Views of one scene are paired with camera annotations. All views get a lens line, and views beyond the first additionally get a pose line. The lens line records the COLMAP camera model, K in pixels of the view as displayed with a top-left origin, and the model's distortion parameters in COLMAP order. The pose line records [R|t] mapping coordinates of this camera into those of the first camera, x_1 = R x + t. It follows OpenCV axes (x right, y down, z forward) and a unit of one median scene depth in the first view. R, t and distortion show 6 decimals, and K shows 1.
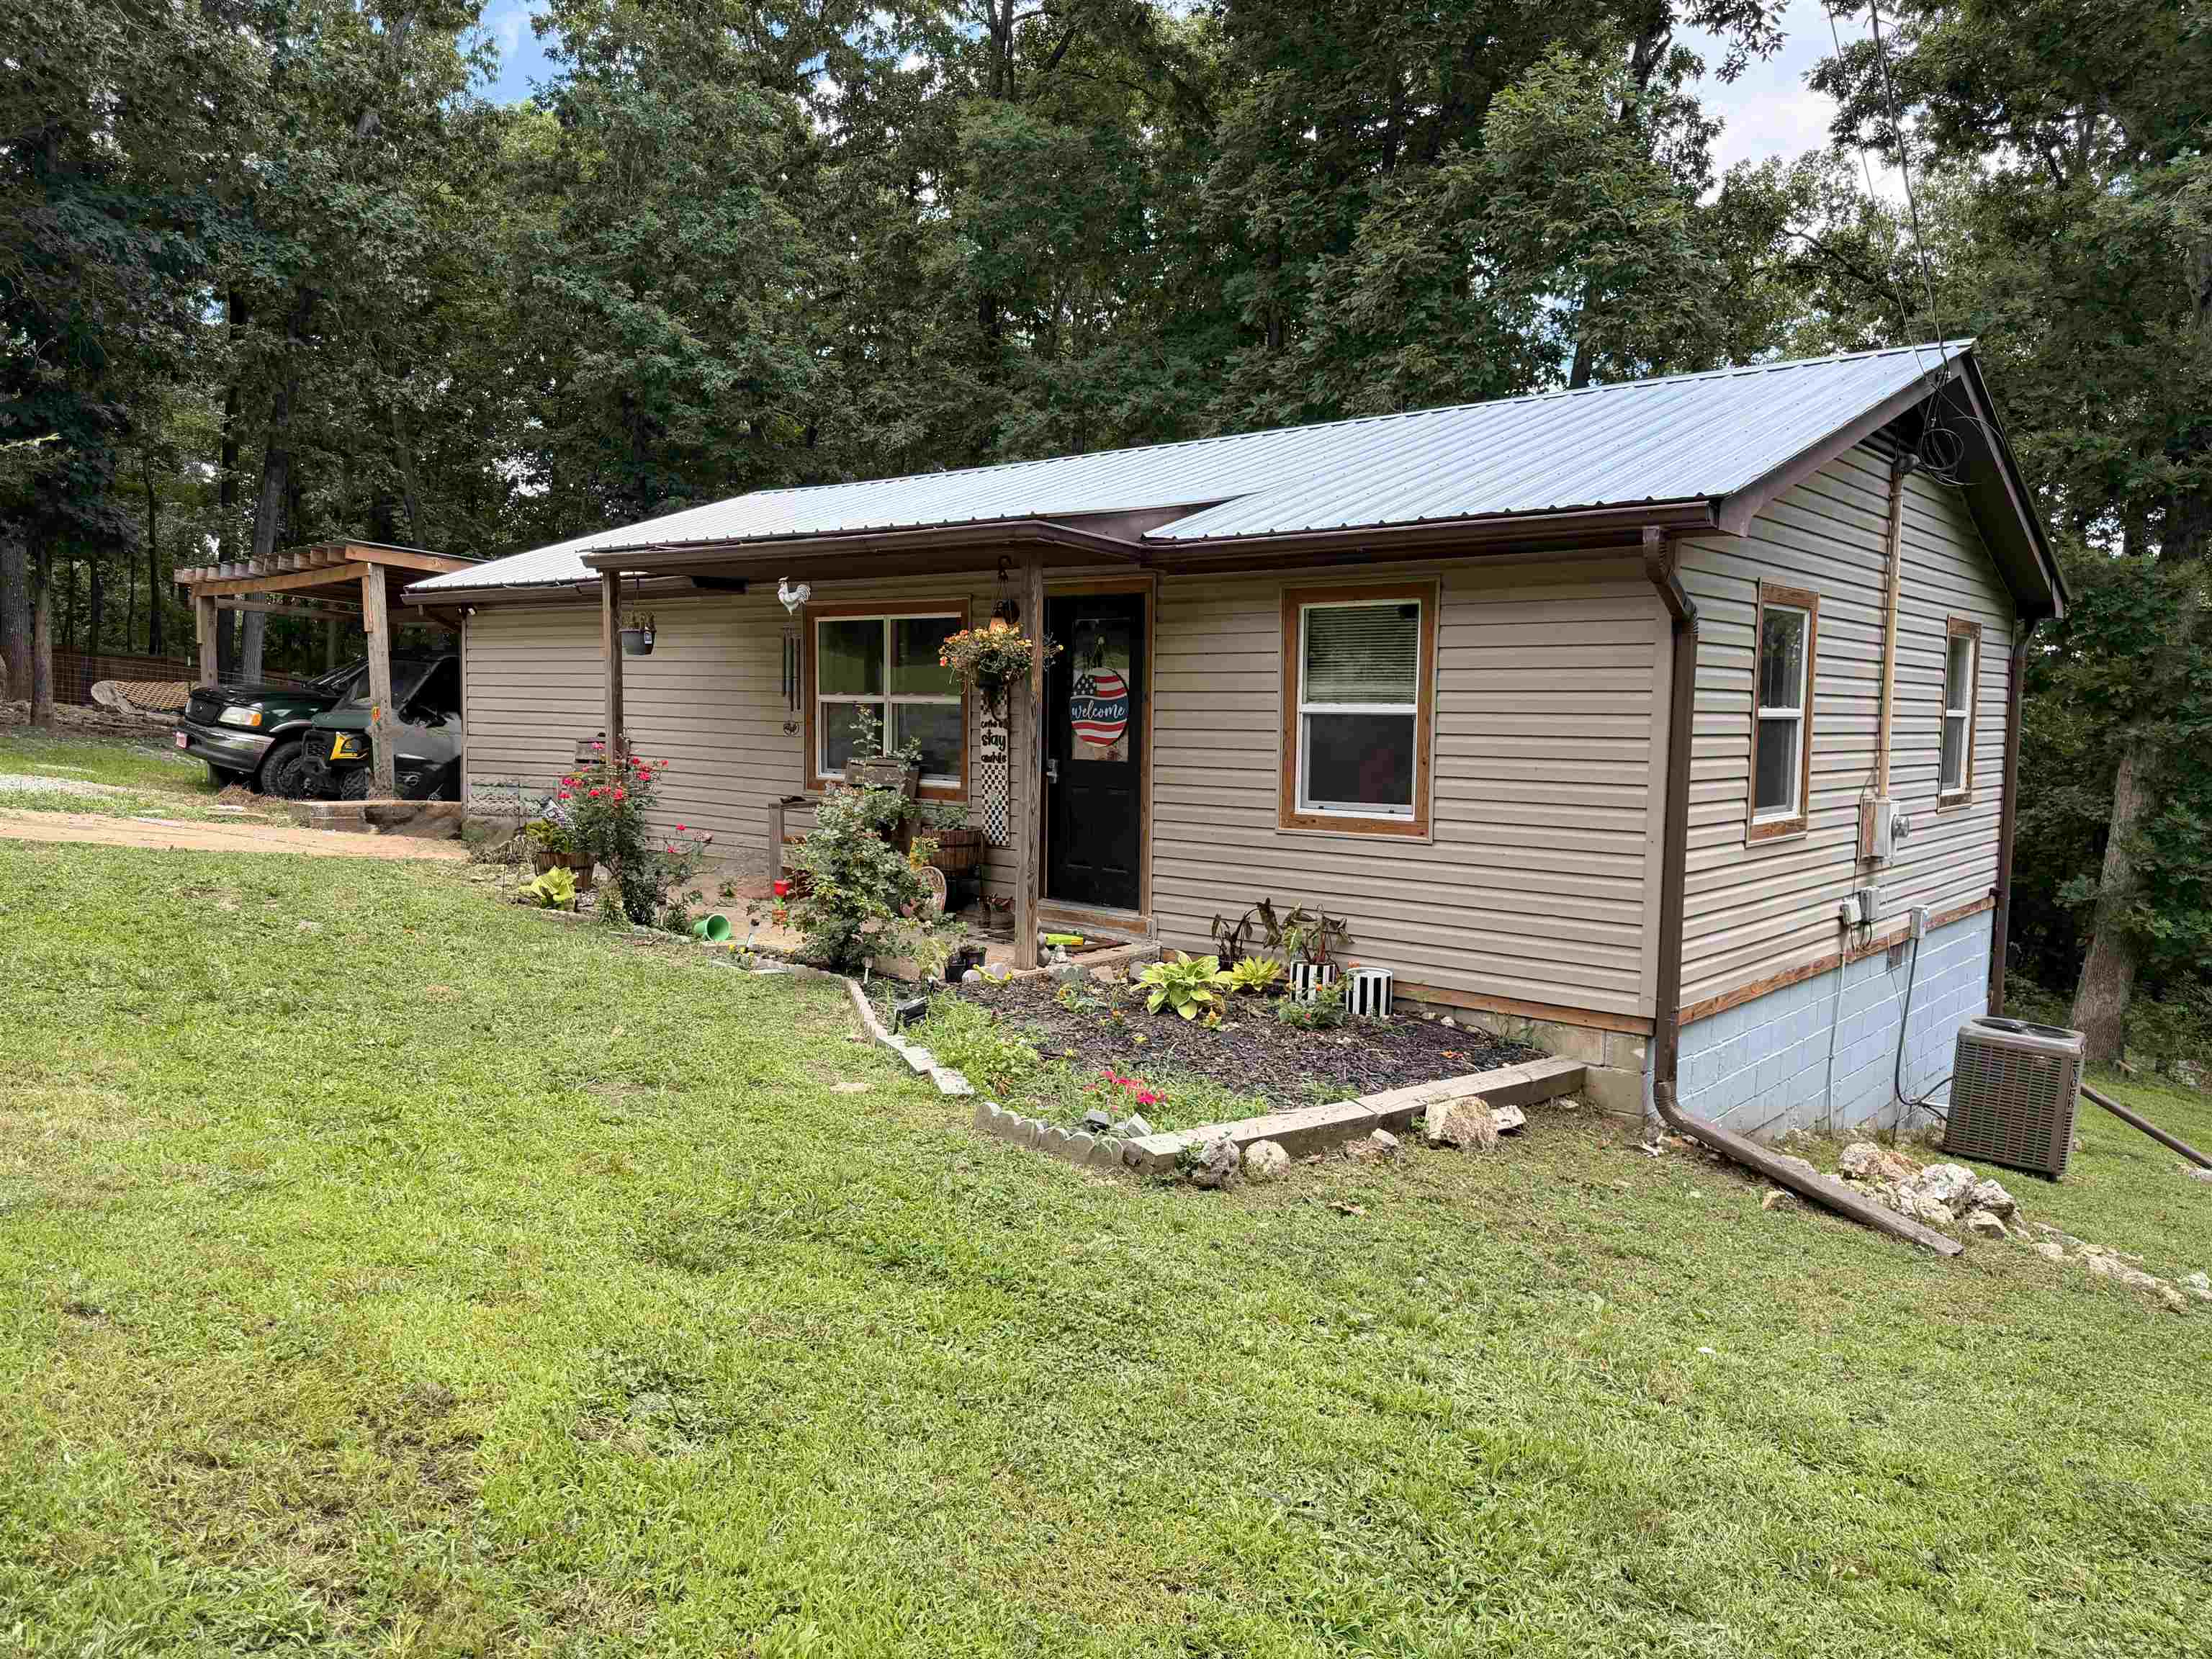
lens RADIAL K [[1526.6, 0, 1106.0], [0, 1526.6, 829.5], [0, 0, 1]] dist [0.139907, -0.211188]
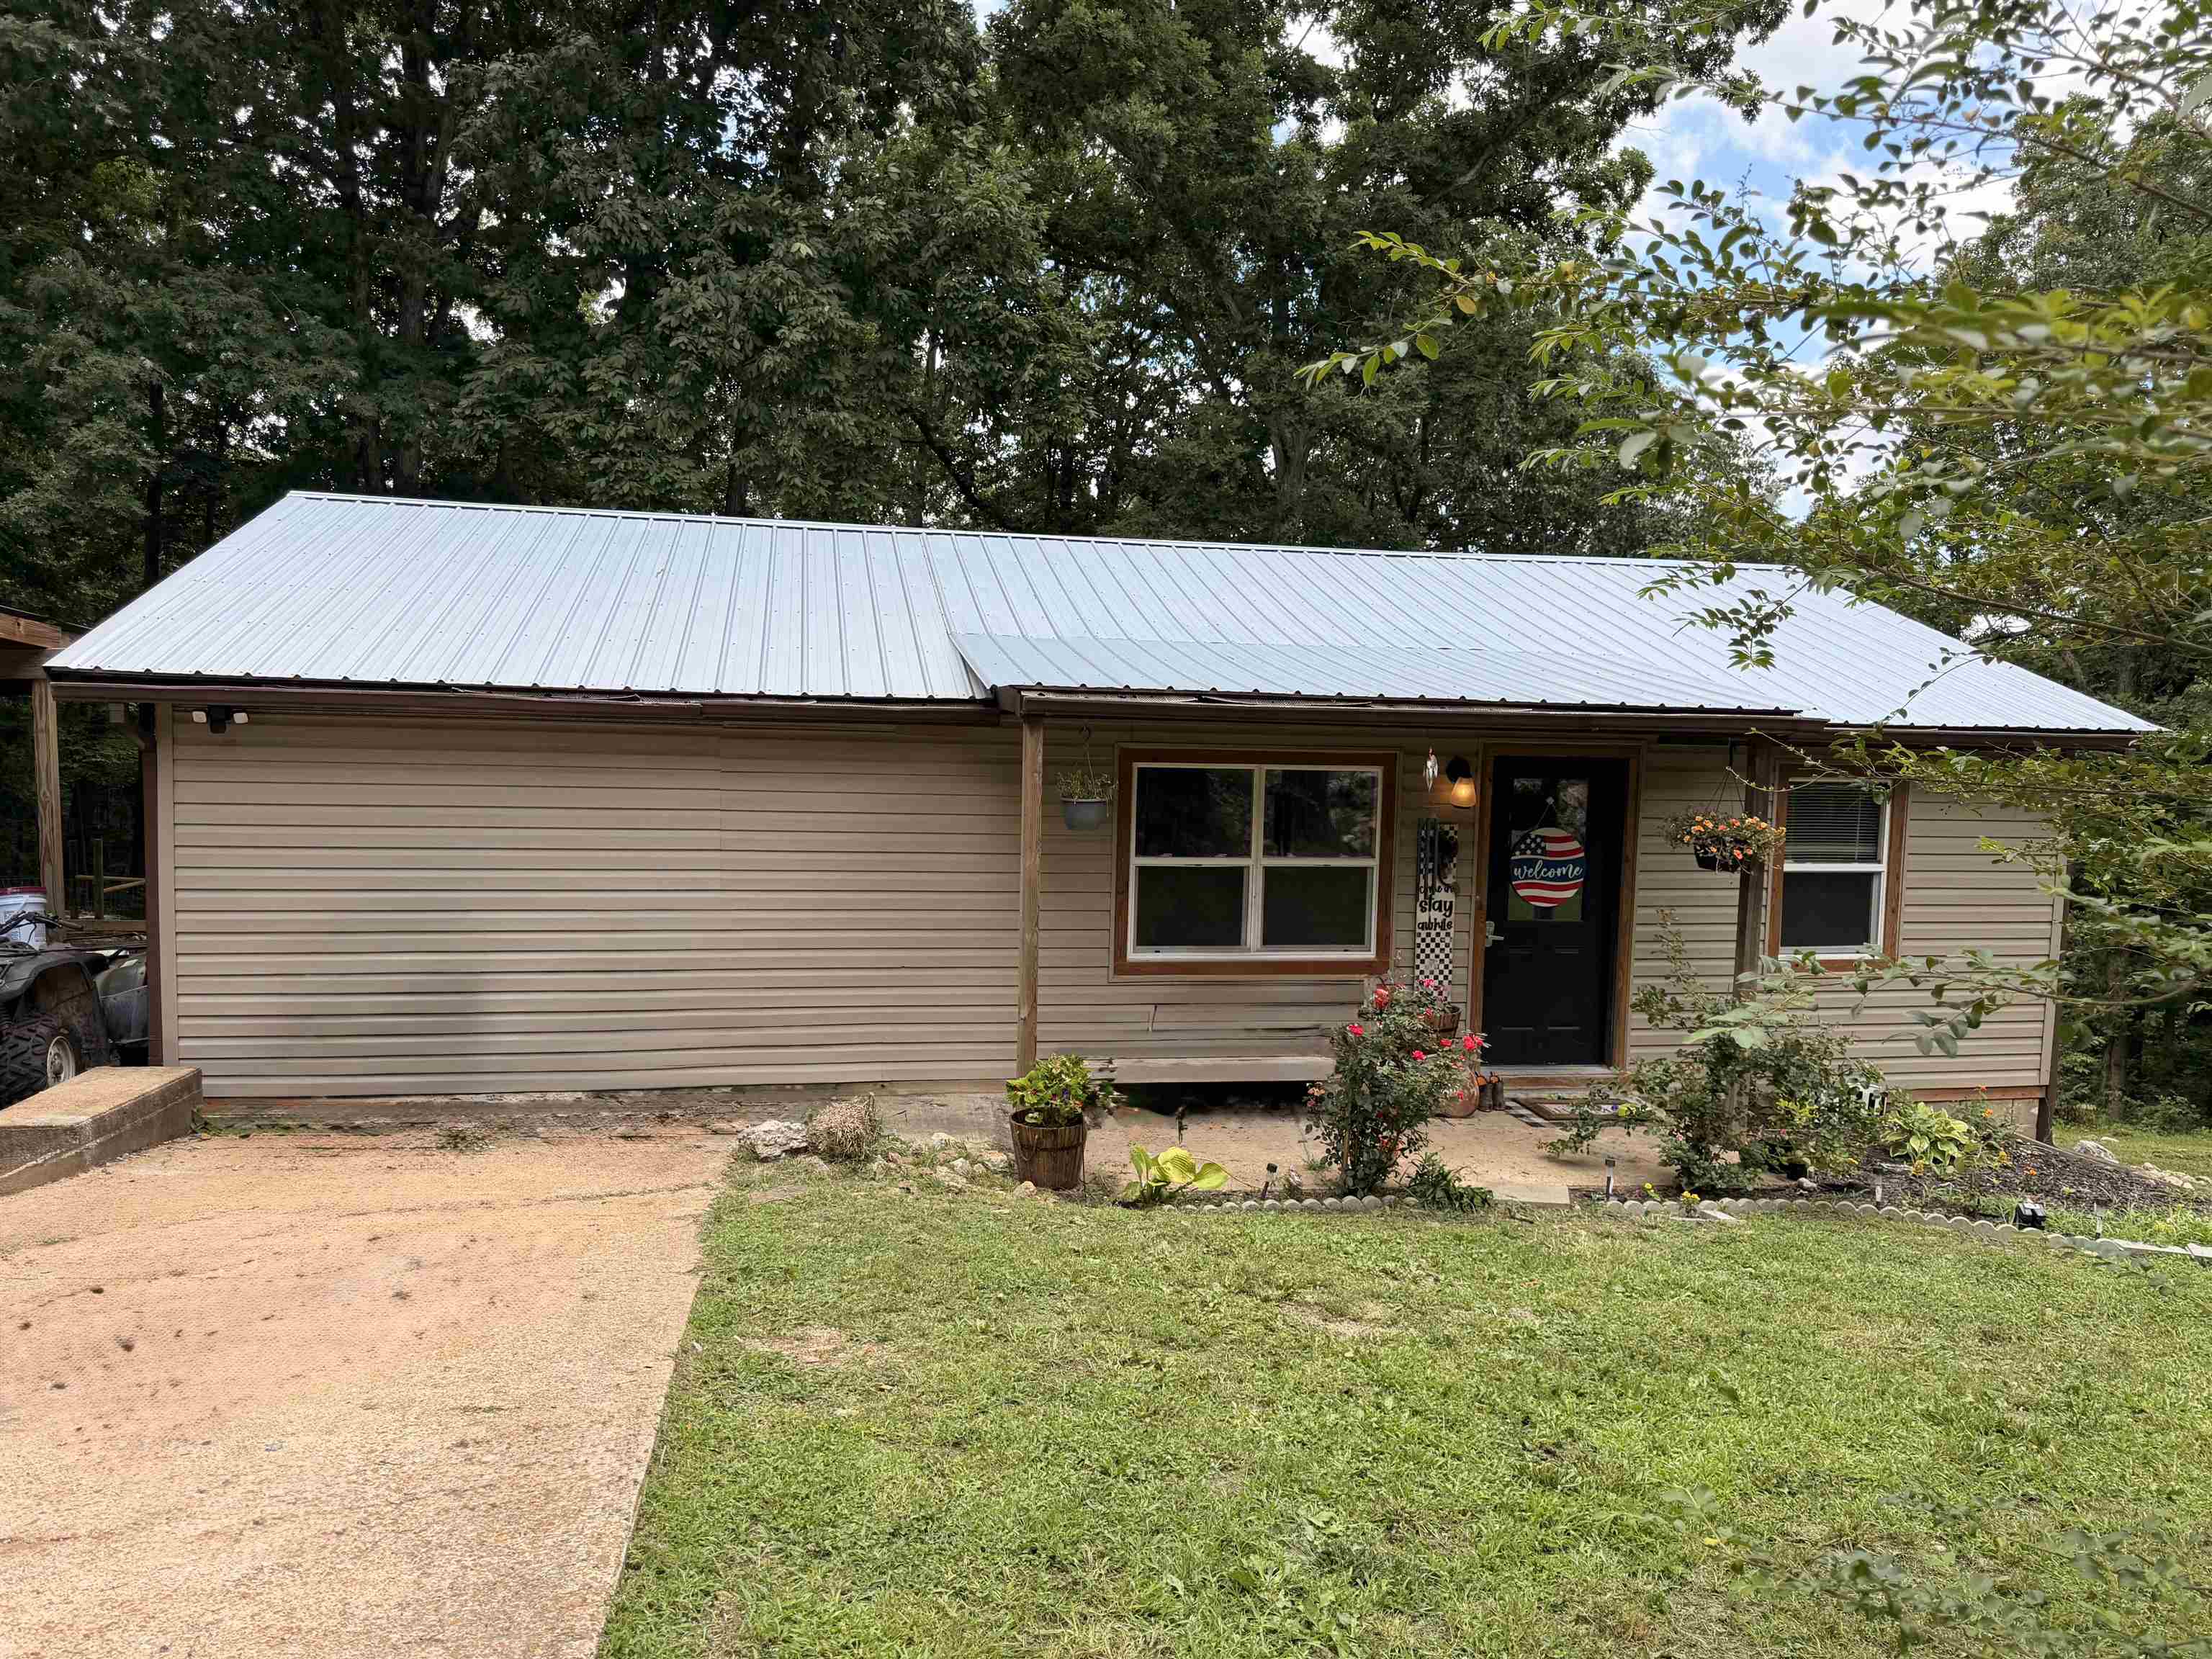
lens RADIAL K [[1526.6, 0, 1106.0], [0, 1526.6, 829.5], [0, 0, 1]] dist [0.139907, -0.211188]
pose [[0.594454, -0.012707, 0.804029, -0.949947], [0.069161, 0.996978, -0.035377, -0.086340], [-0.801150, 0.076638, 0.593537, 0.616610]]
